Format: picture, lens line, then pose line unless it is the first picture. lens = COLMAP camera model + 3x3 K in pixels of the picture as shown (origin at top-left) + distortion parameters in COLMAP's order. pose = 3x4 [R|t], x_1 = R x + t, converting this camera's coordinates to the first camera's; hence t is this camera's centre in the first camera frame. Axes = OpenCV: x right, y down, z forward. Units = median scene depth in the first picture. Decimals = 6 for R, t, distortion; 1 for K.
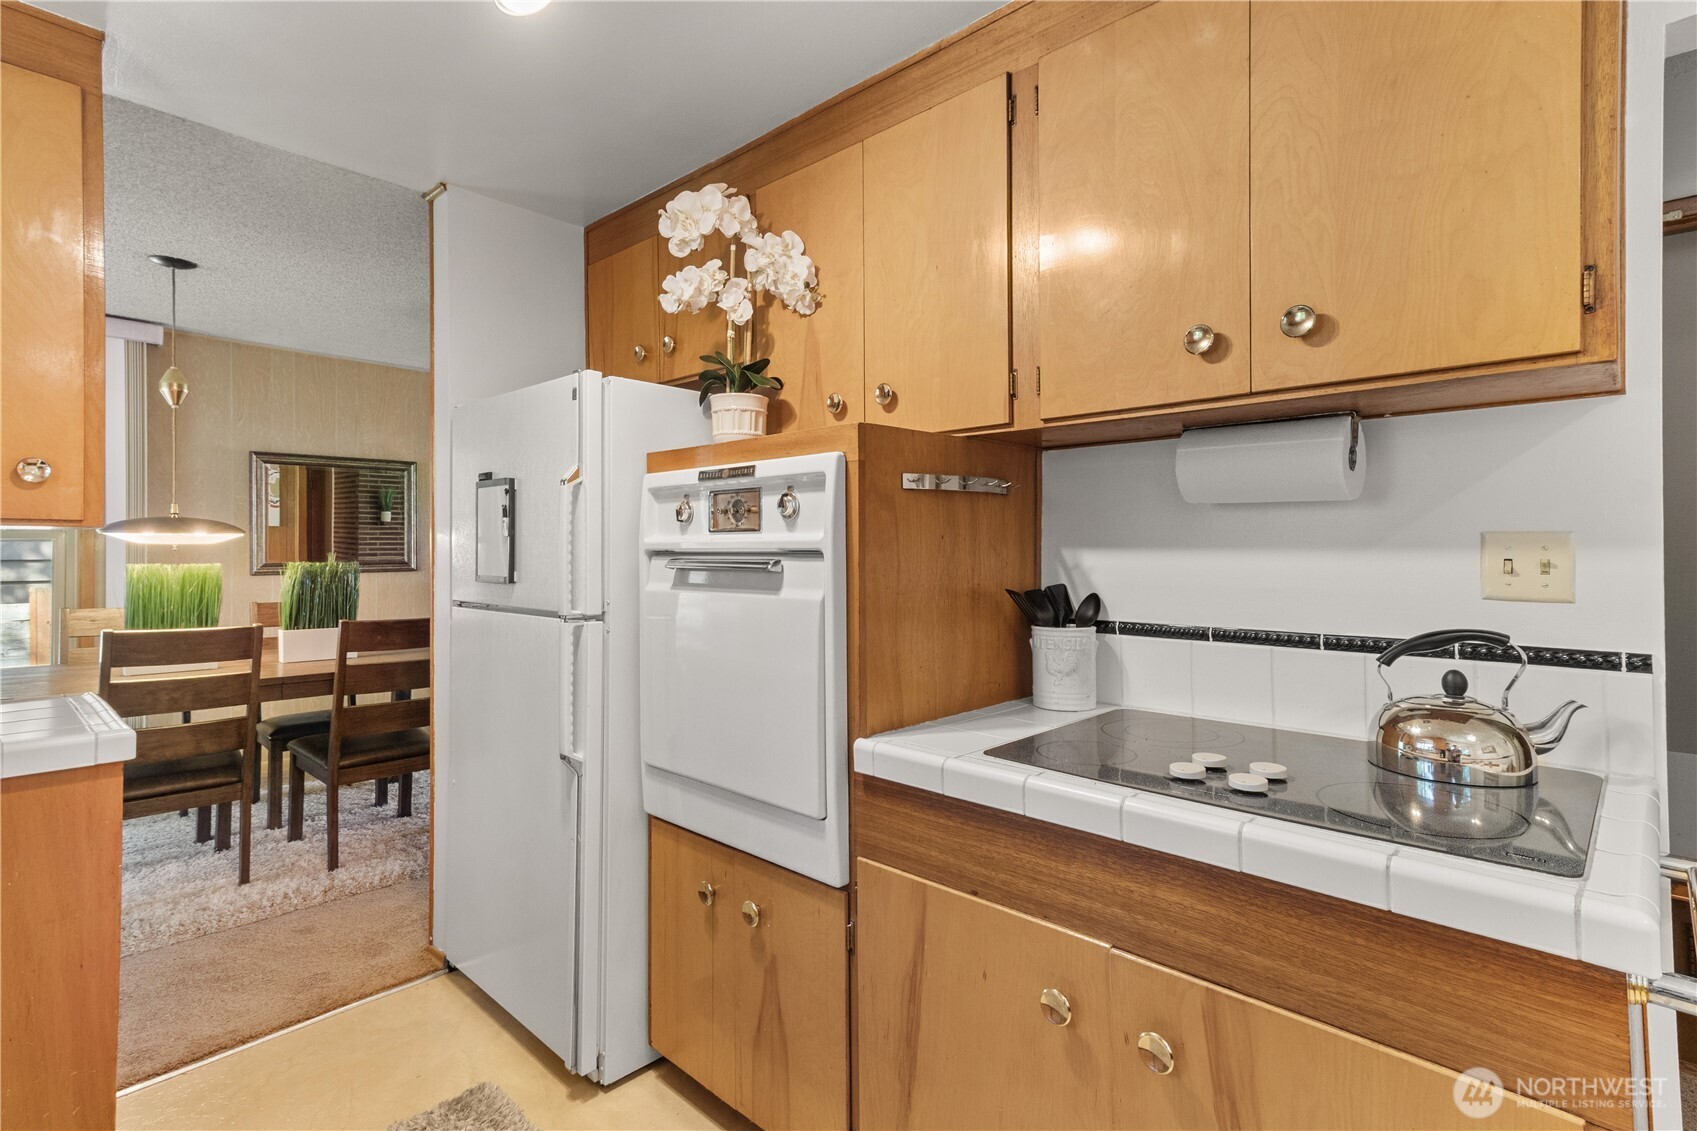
lens RADIAL K [[821.0, 0, 857.8], [0, 821.0, 538.3], [0, 0, 1]] dist [0.026930, 0.000437]
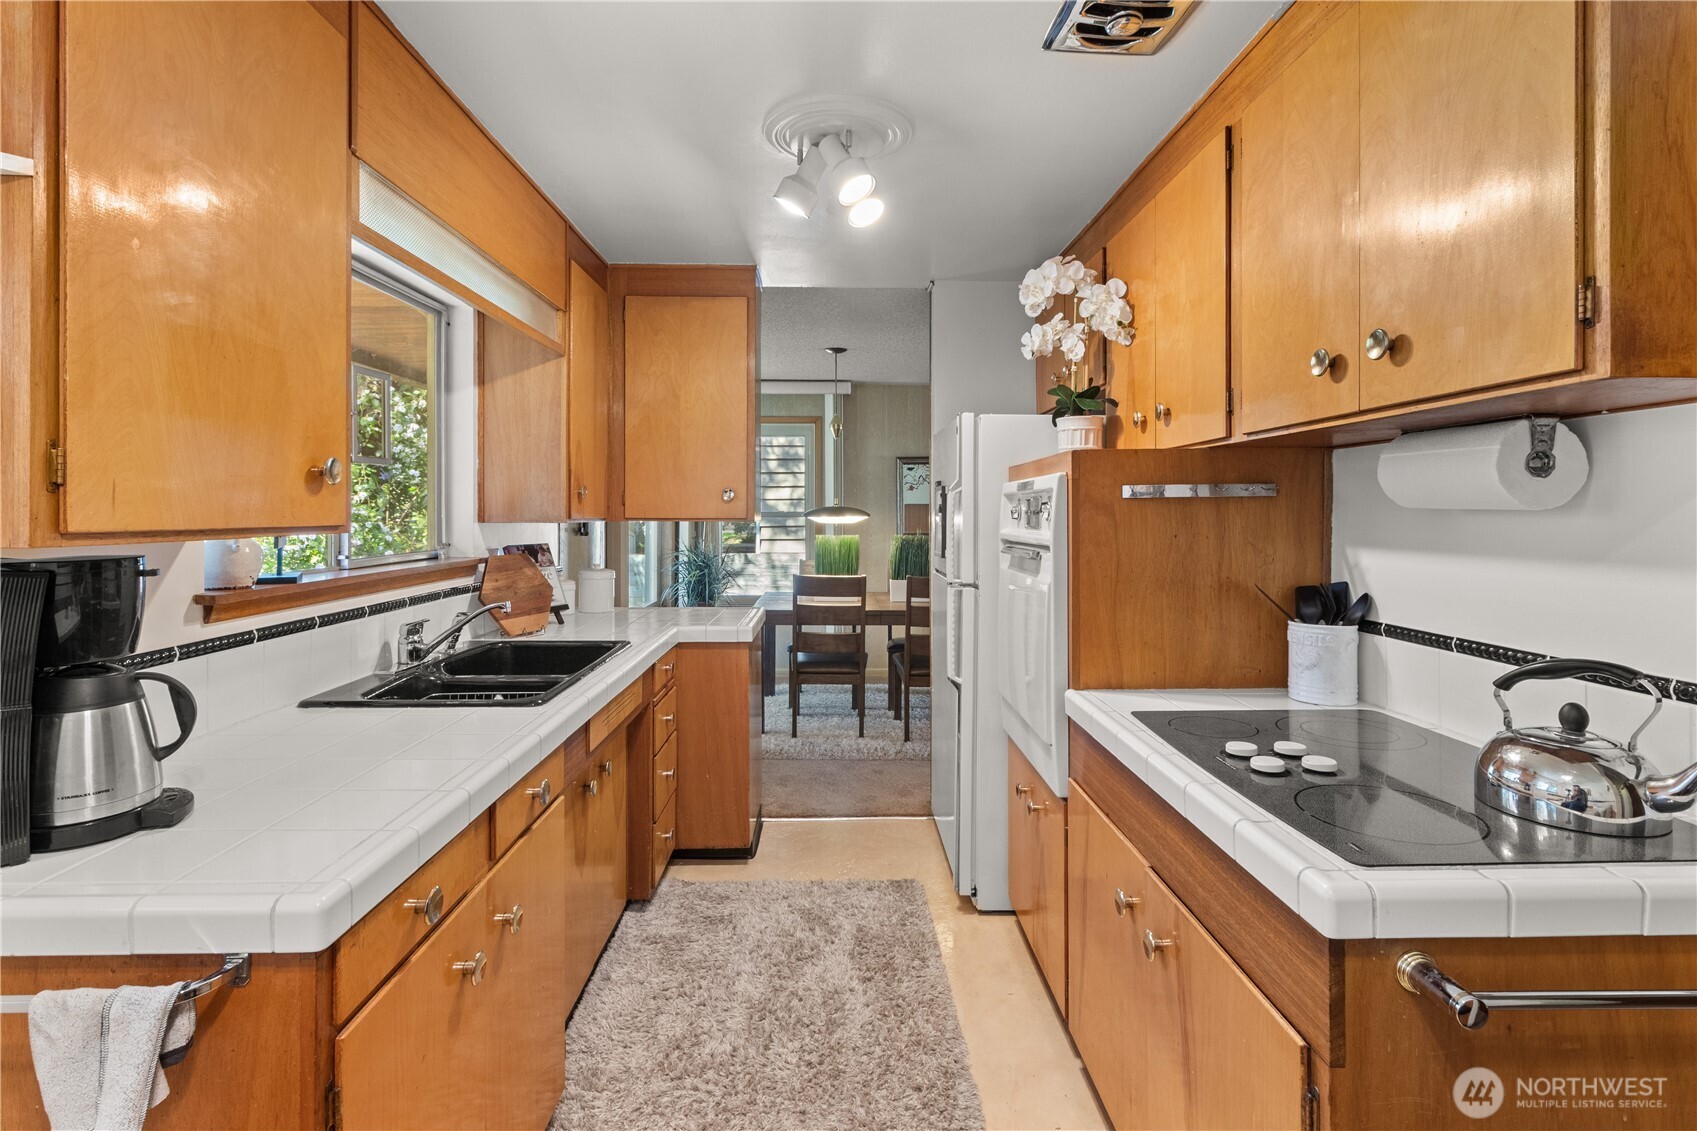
lens RADIAL K [[800.0, 0, 849.6], [0, 800.0, 509.2], [0, 0, 1]] dist [0.003238, 0.000383]
pose [[0.699750, -0.003549, -0.714379, 0.510632], [0.009097, 0.999951, 0.003943, -0.042039], [0.714329, -0.009258, 0.699748, -0.117071]]
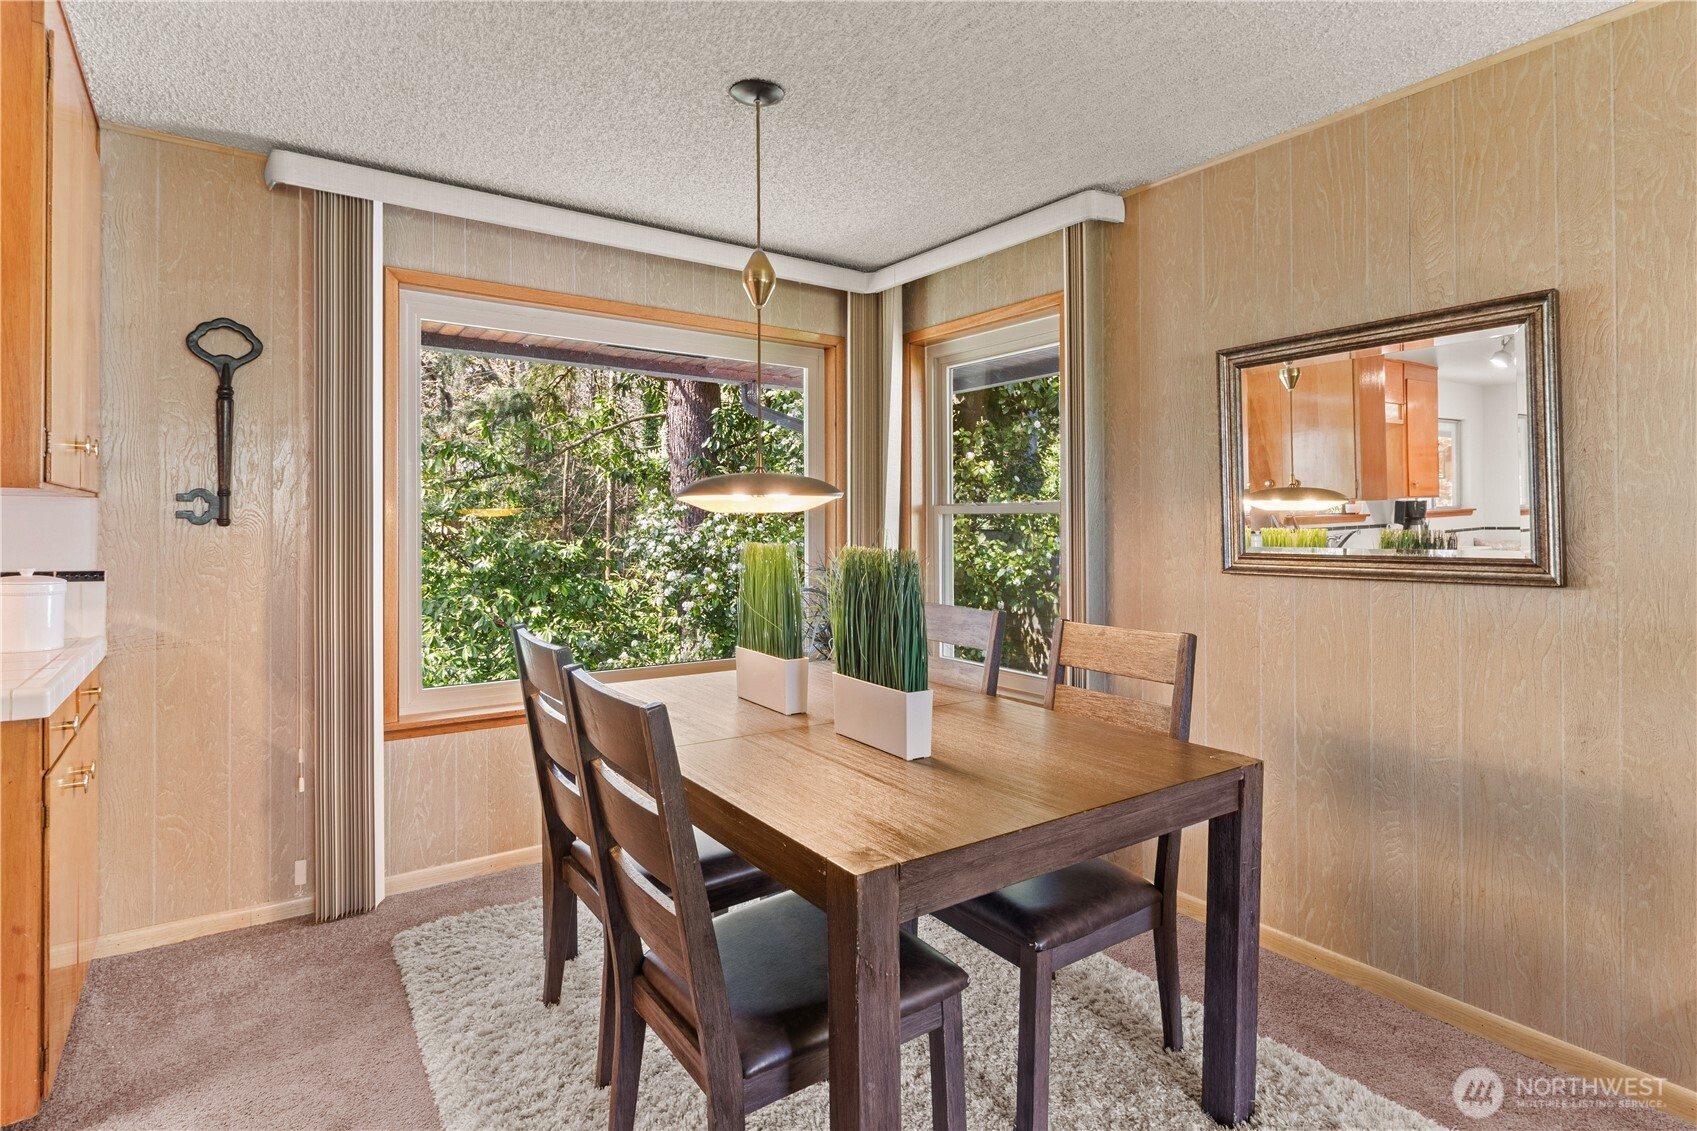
lens RADIAL K [[863.1, 0, 843.2], [0, 863.1, 530.1], [0, 0, 1]] dist [-0.022148, -0.000110]
pose [[-0.194078, 0.000033, -0.980986, -0.259787], [0.004276, 0.999991, -0.000812, 0.035224], [0.980977, -0.004352, -0.194076, 1.972129]]
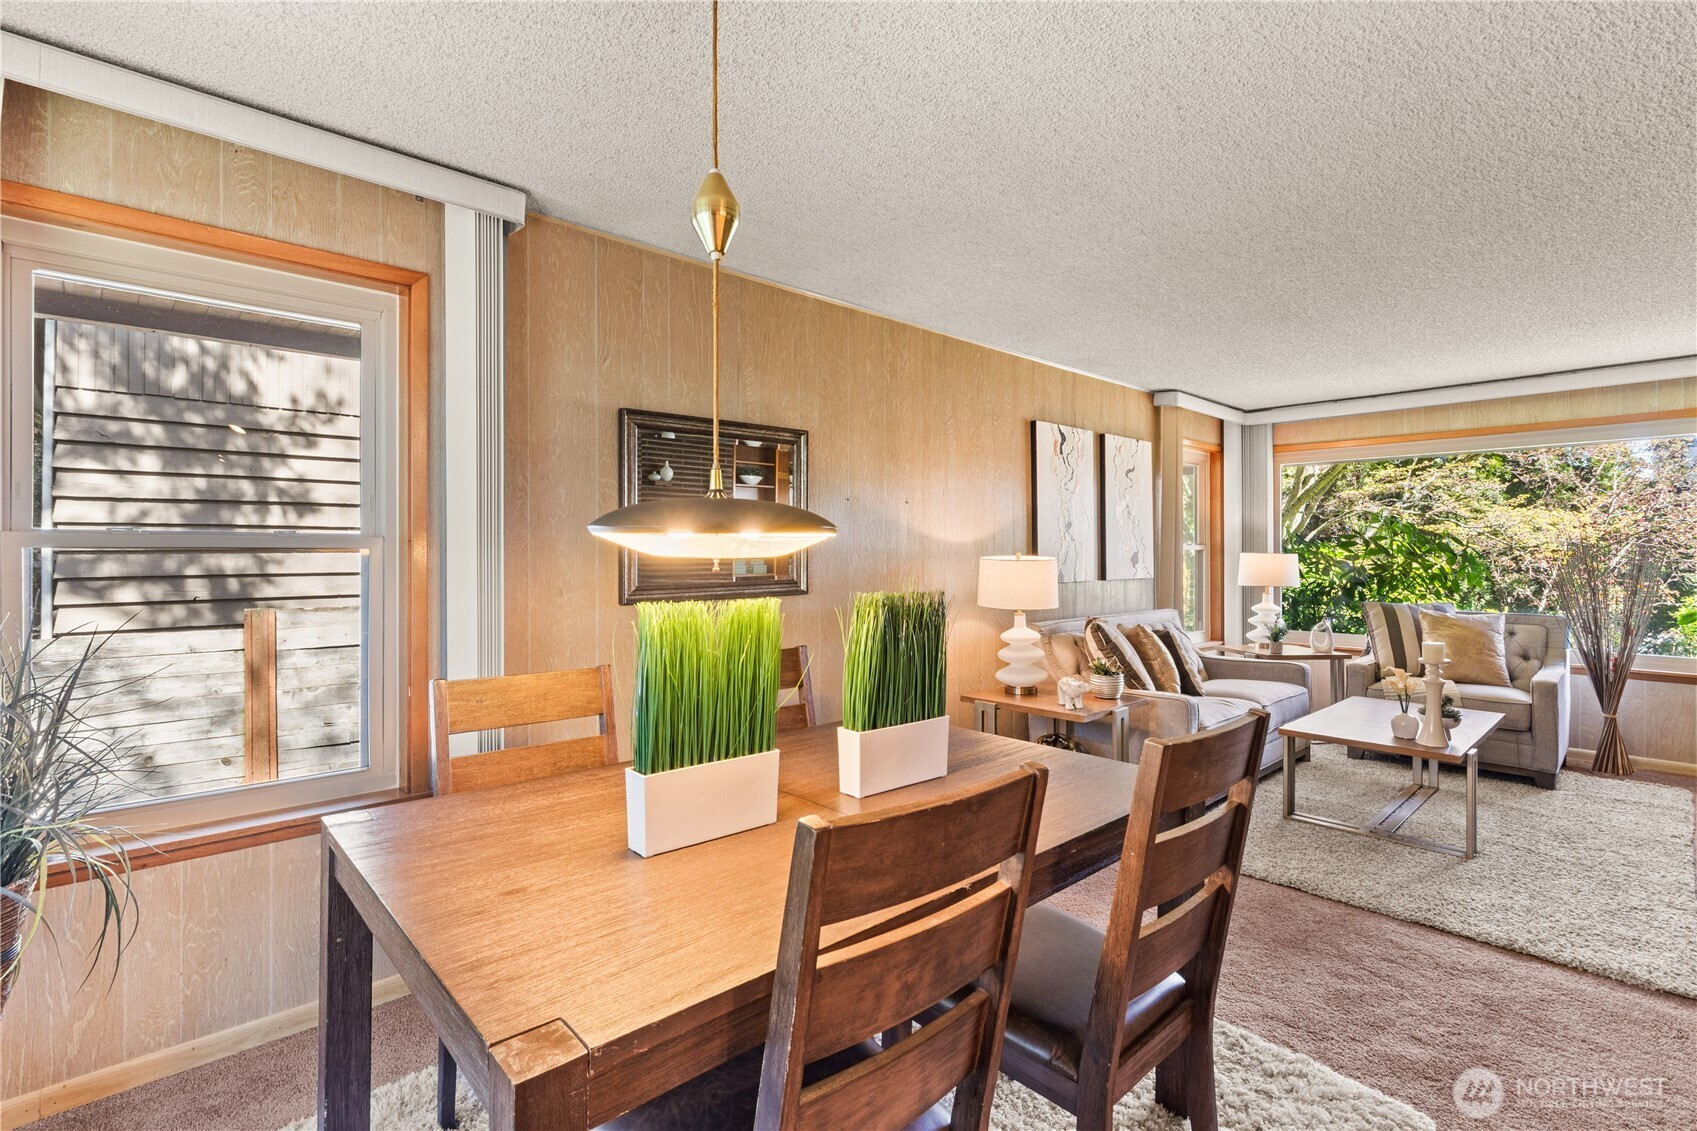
lens RADIAL K [[778.5, 0, 845.6], [0, 778.5, 547.1], [0, 0, 1]] dist [0.025998, 0.000249]
pose [[0.998238, -0.003488, -0.059227, -1.197550], [0.003867, 0.999973, 0.006282, -0.004452], [0.059203, -0.006500, 0.998225, 0.949167]]
